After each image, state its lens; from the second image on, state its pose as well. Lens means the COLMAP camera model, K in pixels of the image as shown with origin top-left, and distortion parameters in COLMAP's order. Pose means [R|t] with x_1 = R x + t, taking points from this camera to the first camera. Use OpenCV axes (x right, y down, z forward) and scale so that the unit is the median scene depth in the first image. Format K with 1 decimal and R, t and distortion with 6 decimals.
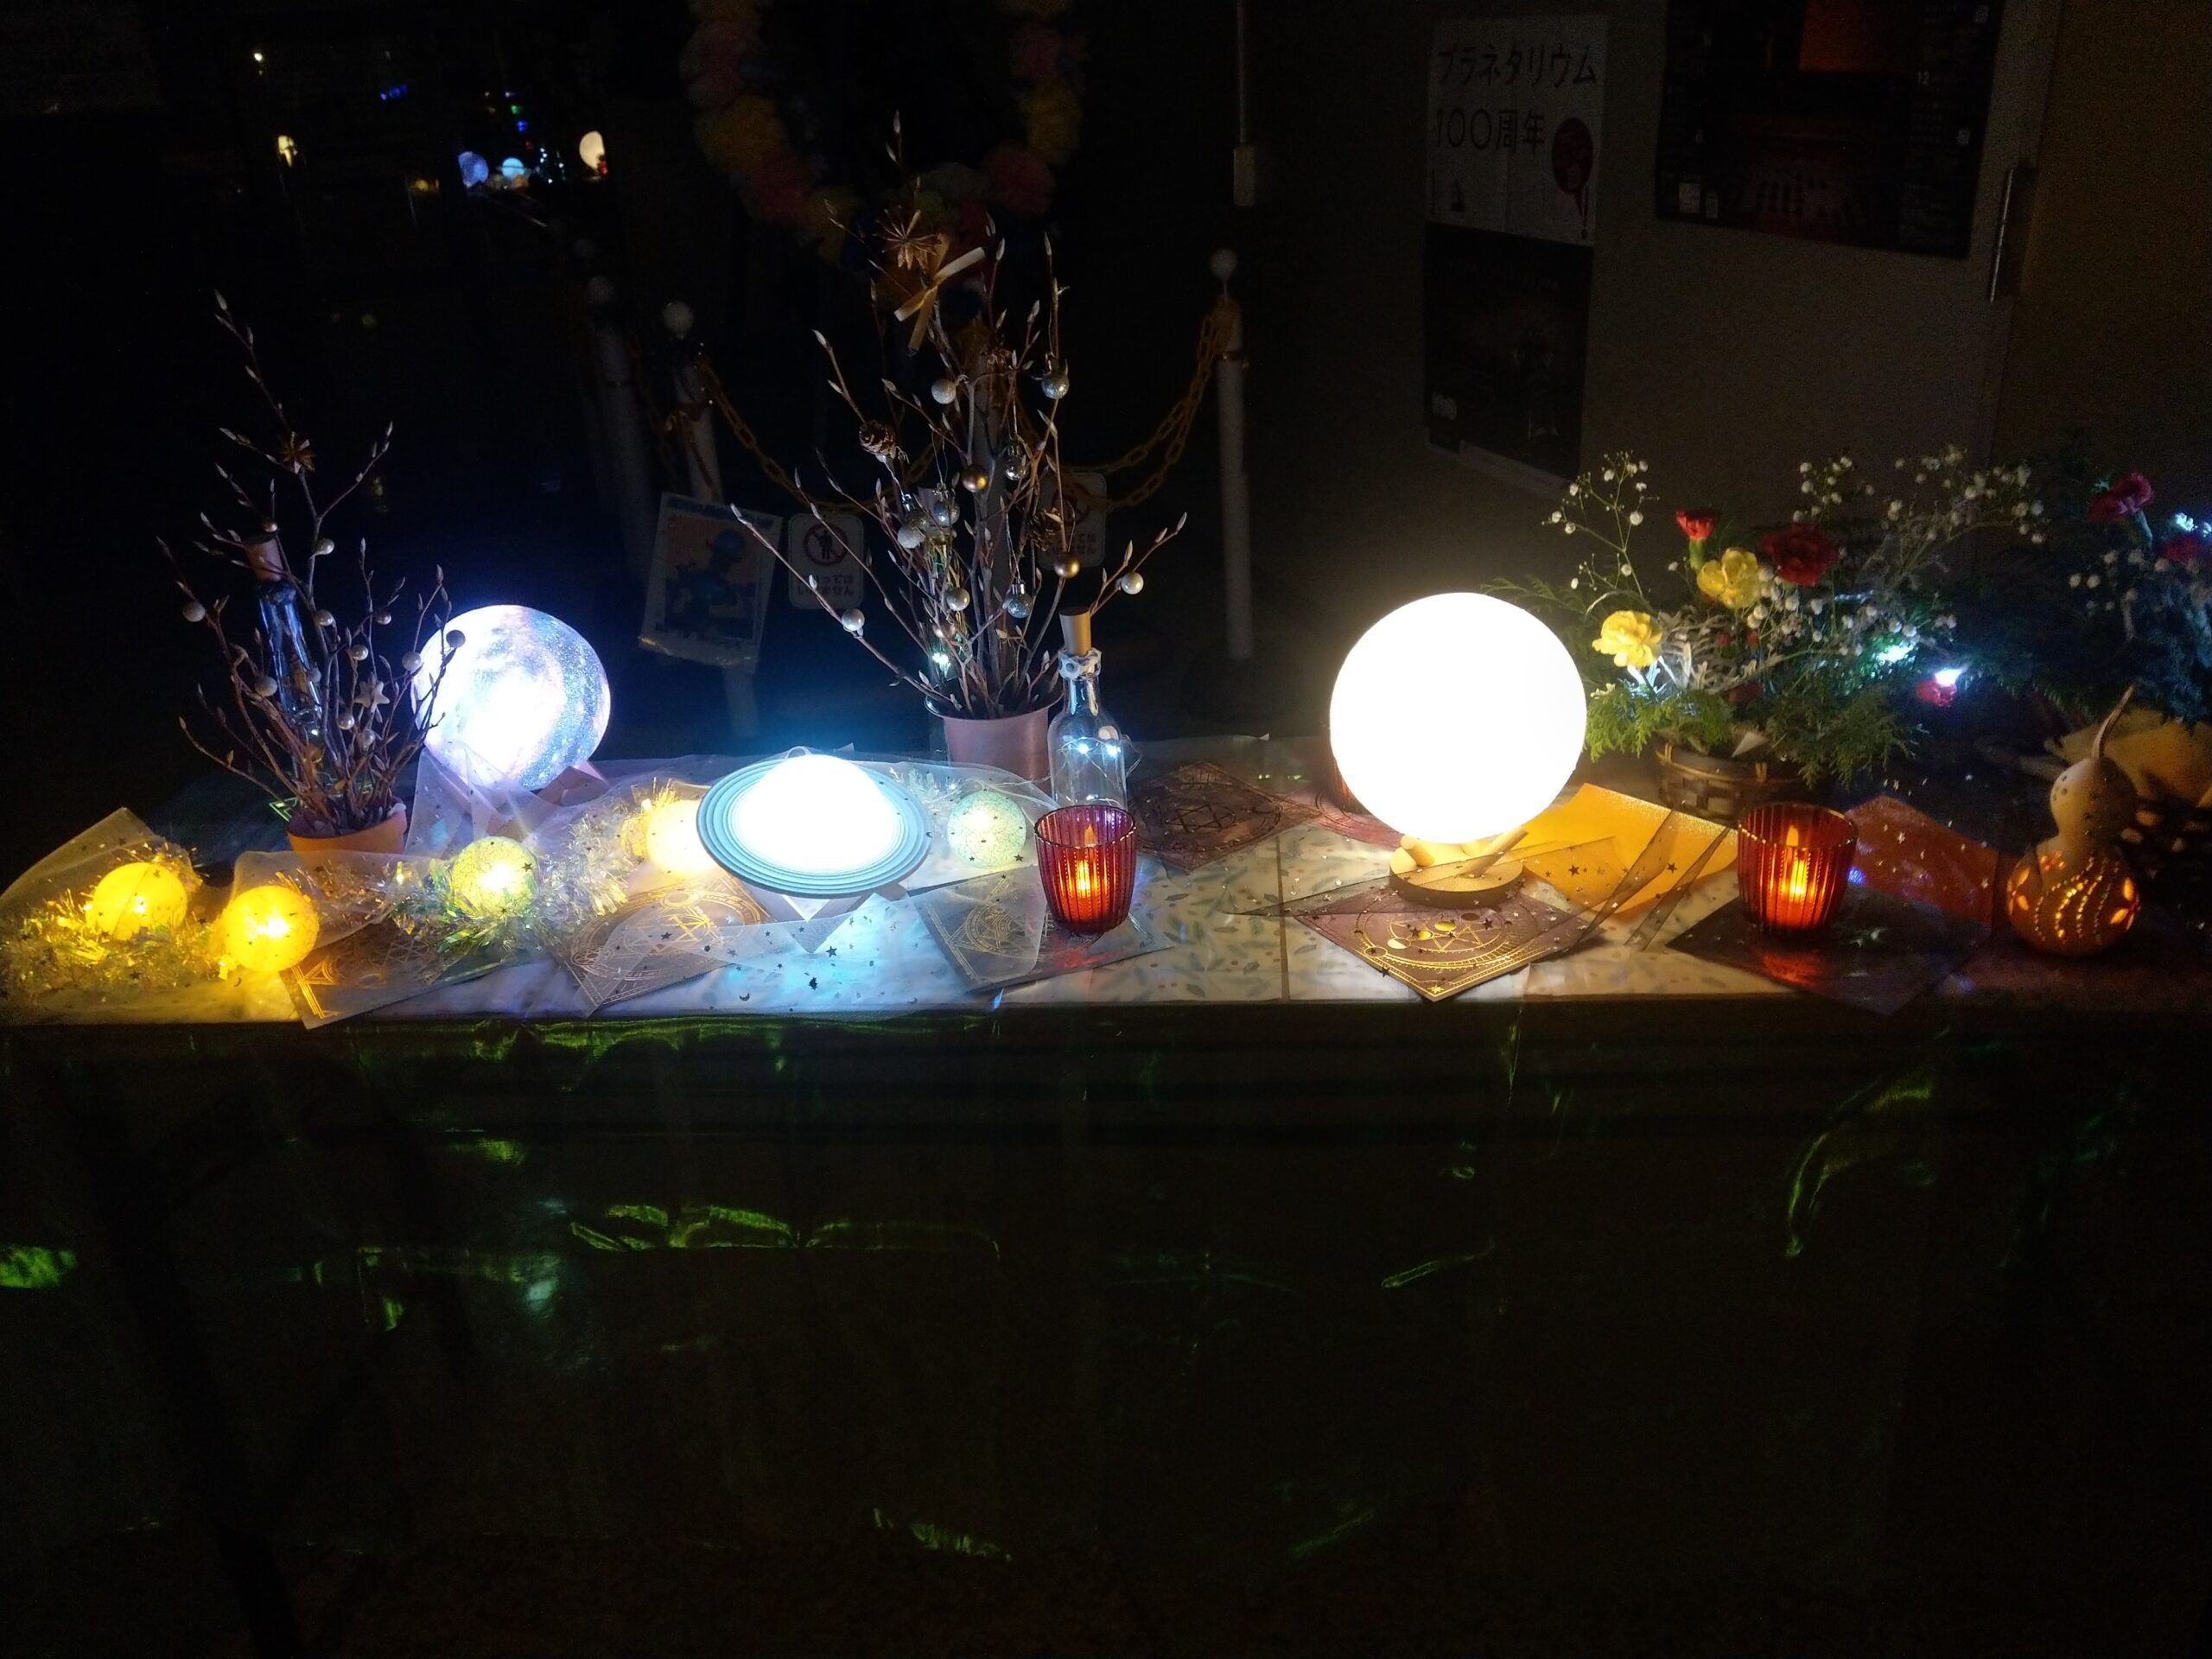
lens RADIAL K [[1572.0, 0, 1106.0], [0, 1572.0, 829.5], [0, 0, 1]] dist [0.082440, -0.148085]
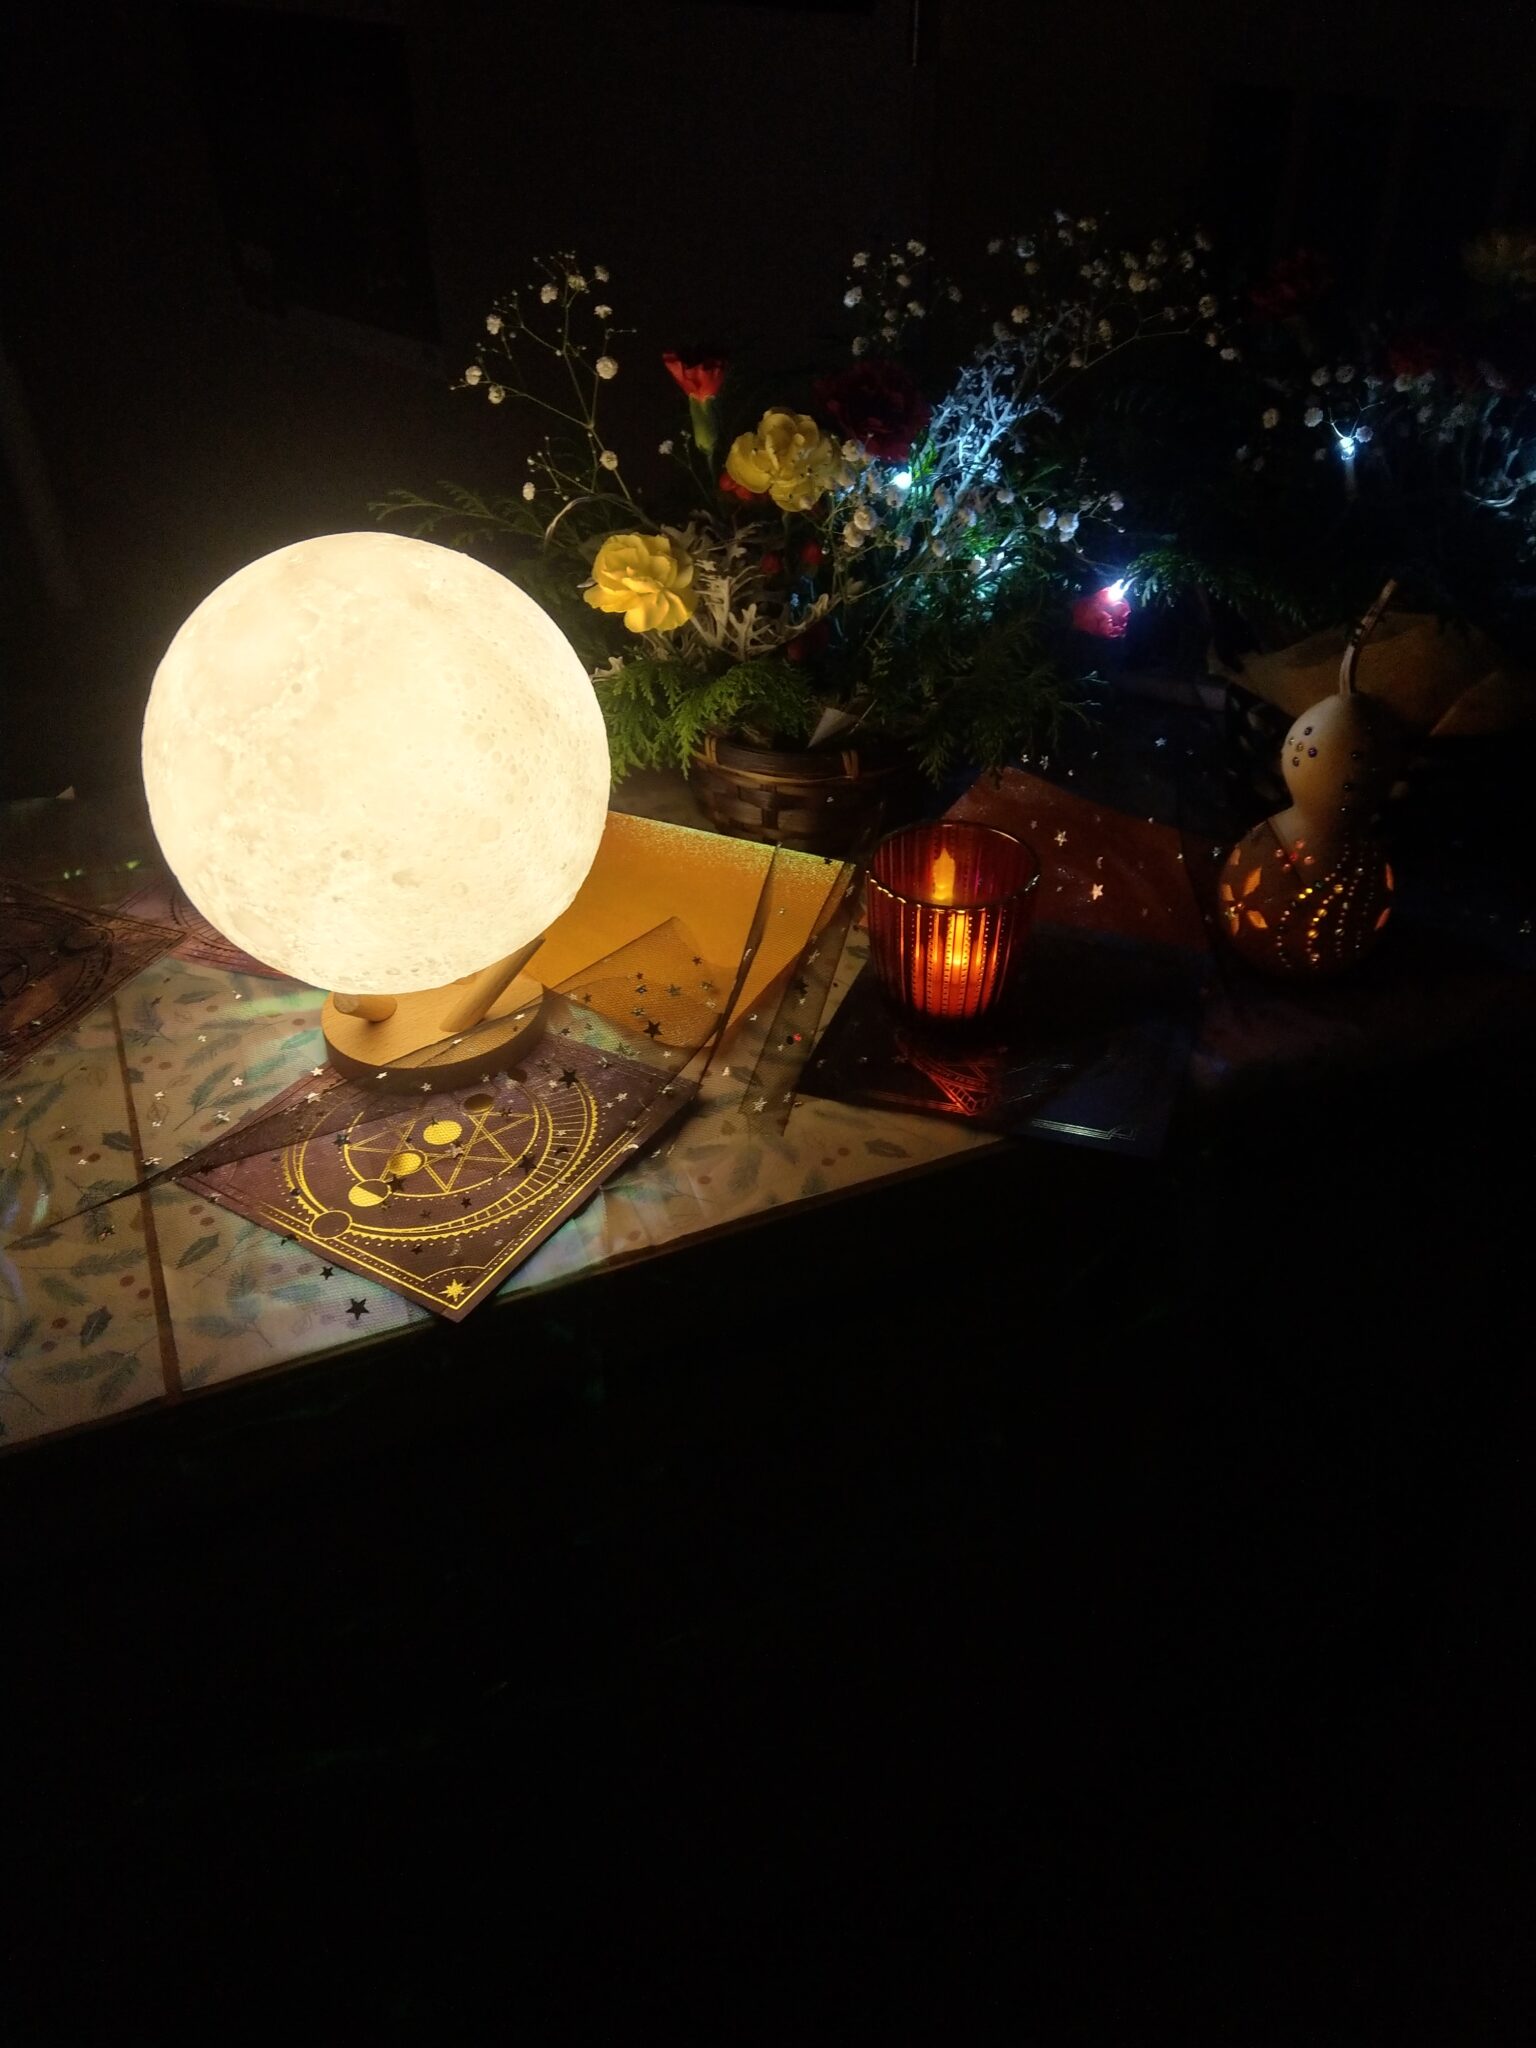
lens RADIAL K [[1455.5, 0, 703.9], [0, 1455.5, 980.8], [0, 0, 1]] dist [0.082440, -0.148085]
pose [[0.891519, -0.226739, 0.392152, 0.107460], [0.154900, 0.966118, 0.206450, -0.089872], [-0.425676, -0.123310, 0.896435, 0.504534]]
